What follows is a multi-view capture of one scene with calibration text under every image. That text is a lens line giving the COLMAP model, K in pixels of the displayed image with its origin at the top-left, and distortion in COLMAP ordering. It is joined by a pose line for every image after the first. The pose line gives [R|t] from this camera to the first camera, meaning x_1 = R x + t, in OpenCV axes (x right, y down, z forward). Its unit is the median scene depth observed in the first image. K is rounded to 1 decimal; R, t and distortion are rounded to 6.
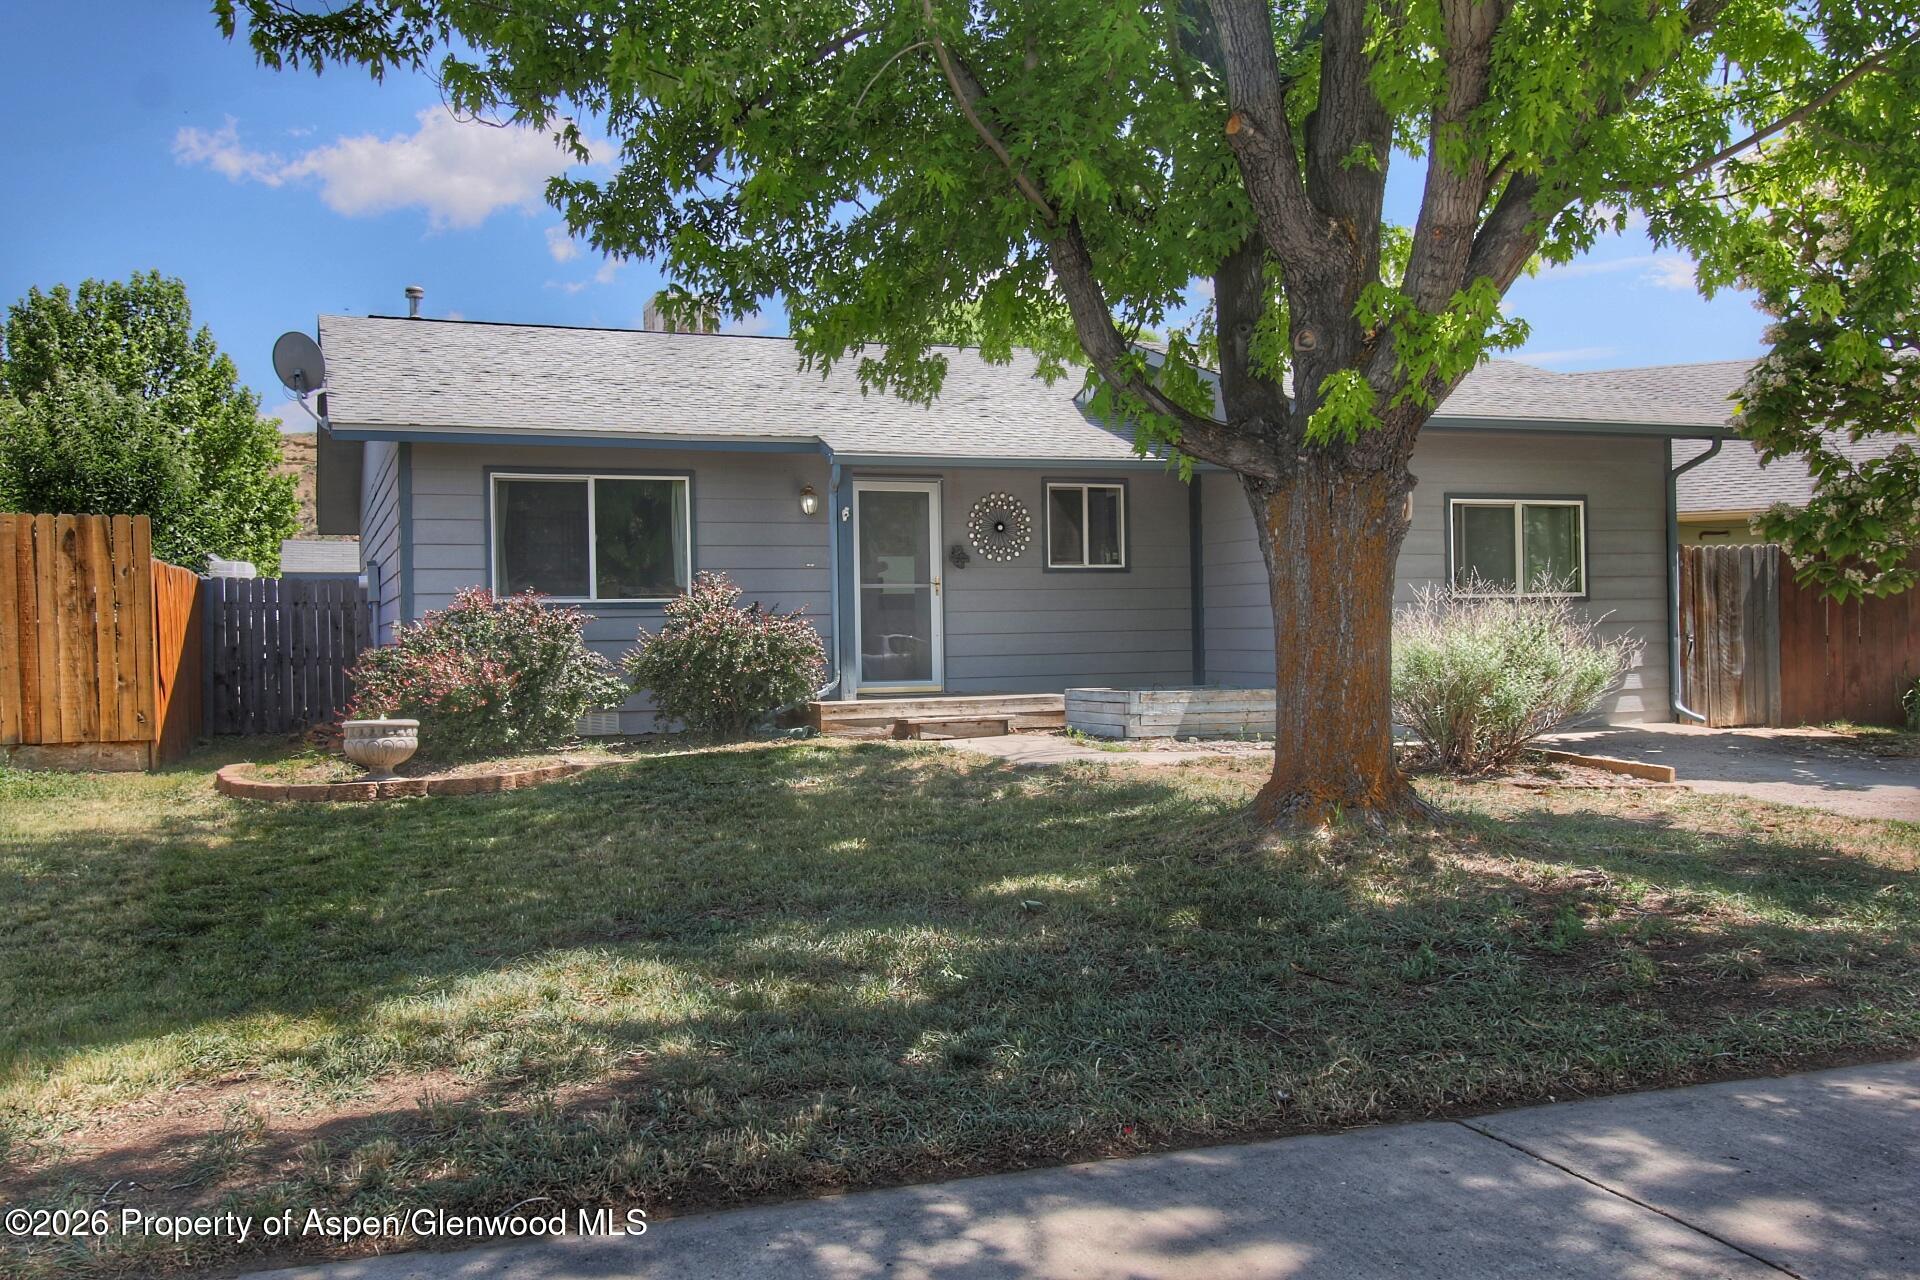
lens RADIAL K [[1678.7, 0, 957.8], [0, 1678.7, 644.4], [0, 0, 1]] dist [0.011610, 0.002618]
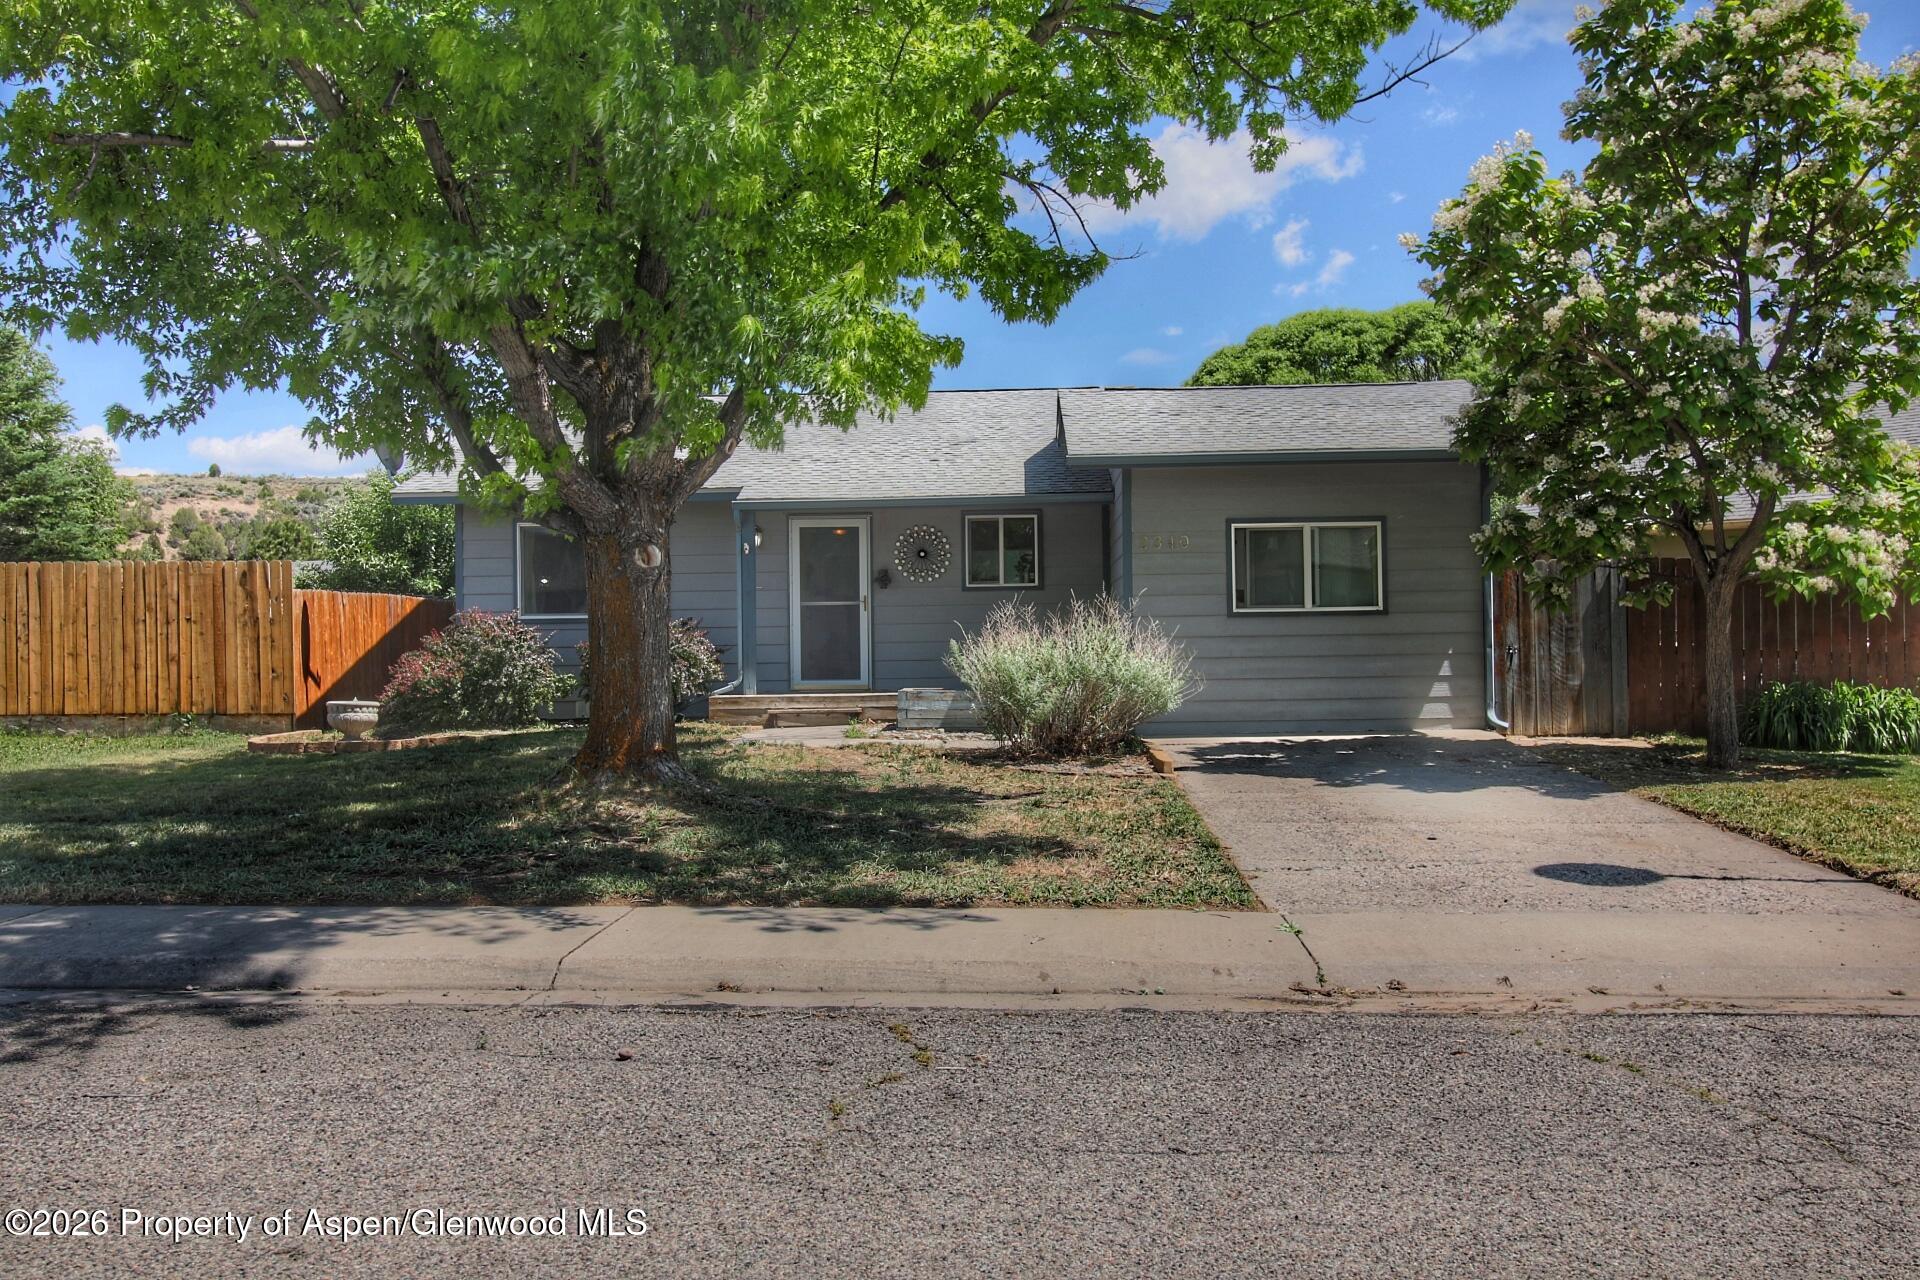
lens RADIAL K [[1678.7, 0, 957.9], [0, 1678.7, 645.3], [0, 0, 1]] dist [0.011610, 0.002618]
pose [[0.918238, 0.004292, -0.396006, 0.577445], [-0.005225, 0.999986, -0.001276, -0.003248], [0.395994, 0.003241, 0.918247, -0.103318]]
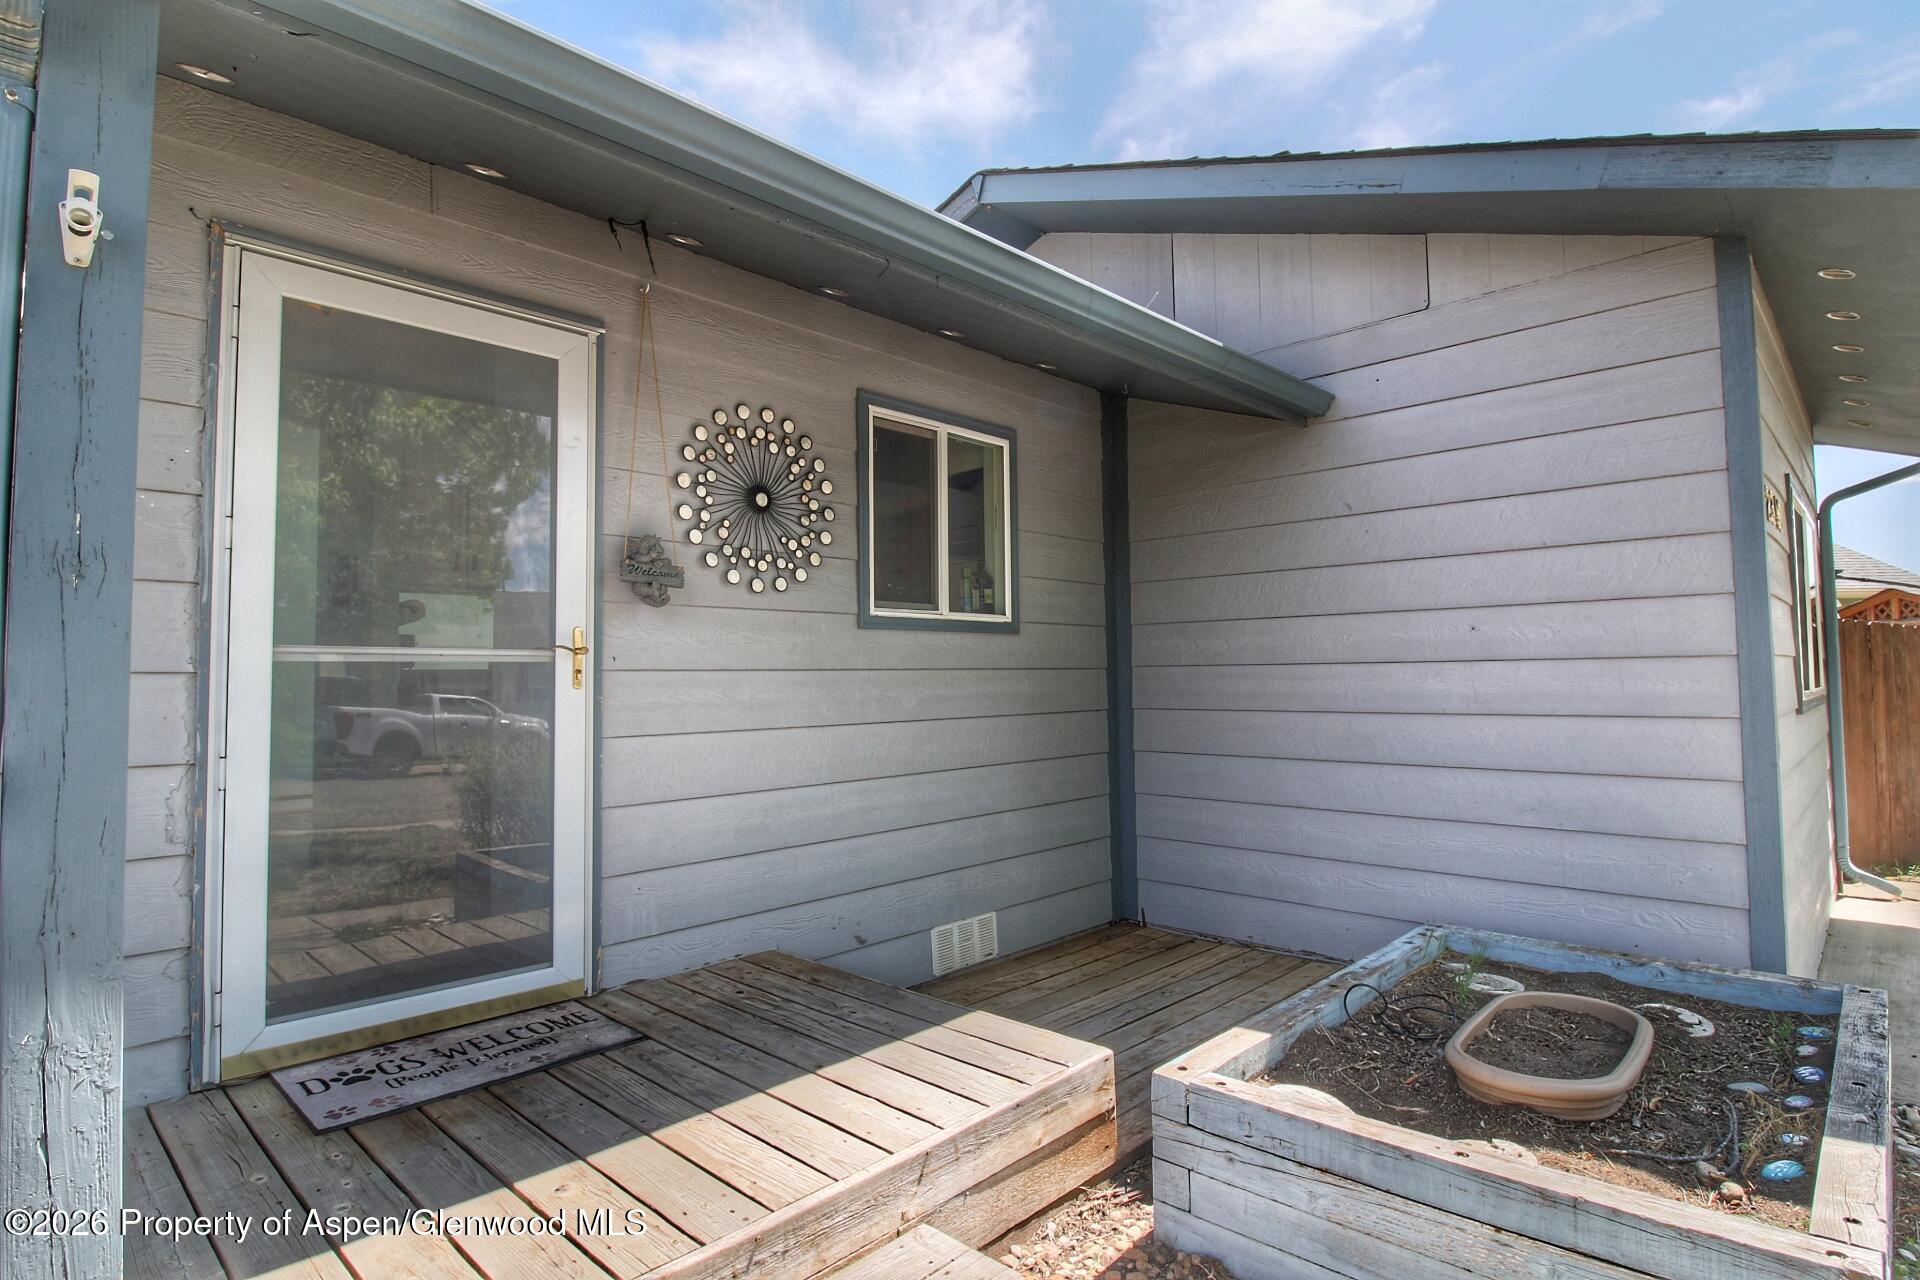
lens RADIAL K [[985.7, 0, 973.2], [0, 985.7, 633.6], [0, 0, 1]] dist [-0.009873, -0.007653]
pose [[0.899763, 0.026893, 0.435550, -0.028266], [-0.002050, 0.998349, -0.057407, -0.031308], [-0.436375, 0.050760, 0.898332, 0.868117]]
